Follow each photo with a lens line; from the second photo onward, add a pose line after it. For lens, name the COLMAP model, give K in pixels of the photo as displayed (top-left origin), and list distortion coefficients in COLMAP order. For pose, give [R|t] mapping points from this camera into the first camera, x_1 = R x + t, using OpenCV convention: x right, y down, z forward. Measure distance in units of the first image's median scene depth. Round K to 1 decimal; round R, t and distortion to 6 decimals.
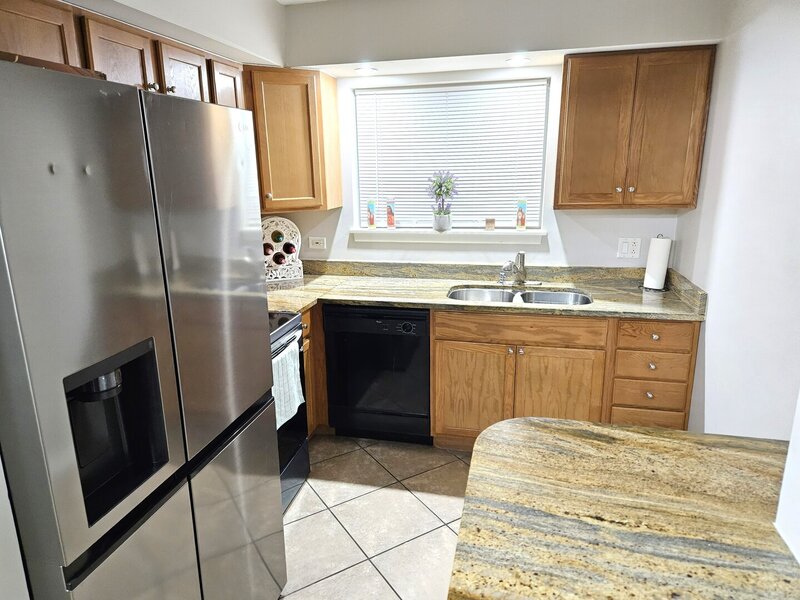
lens RADIAL K [[529.8, 0, 393.6], [0, 529.8, 301.6], [0, 0, 1]] dist [0.039422, -0.012378]
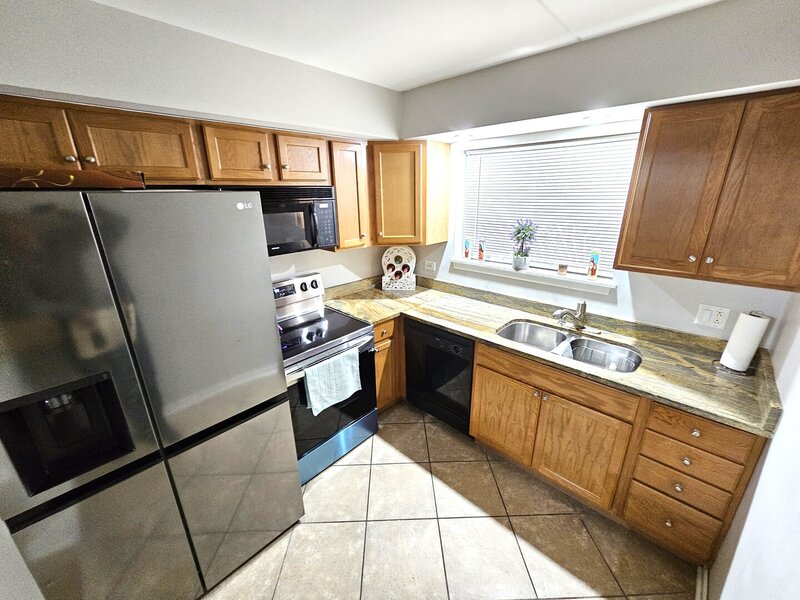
lens RADIAL K [[323.6, 0, 402.0], [0, 323.6, 299.8], [0, 0, 1]] dist [-0.011631, 0.001589]
pose [[0.866785, 0.164730, -0.470688, 0.247651], [-0.126364, 0.985614, 0.112240, -0.131553], [0.482406, -0.037810, 0.875131, 0.274455]]
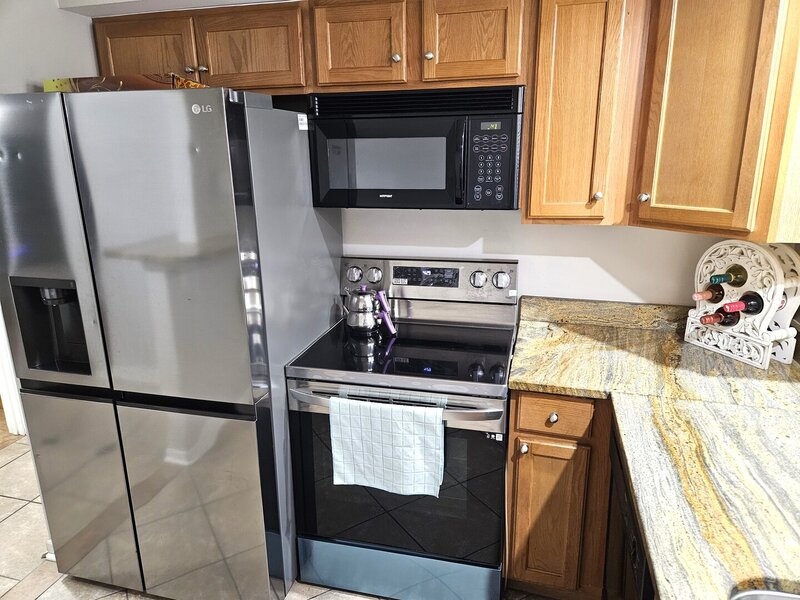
lens RADIAL K [[529.8, 0, 400.6], [0, 529.8, 298.1], [0, 0, 1]] dist [0.039422, -0.012378]
pose [[-0.024532, 0.283966, -0.958521, 0.360312], [-0.235794, 0.930114, 0.281585, -0.199414], [0.971493, 0.232921, 0.044140, 0.747477]]
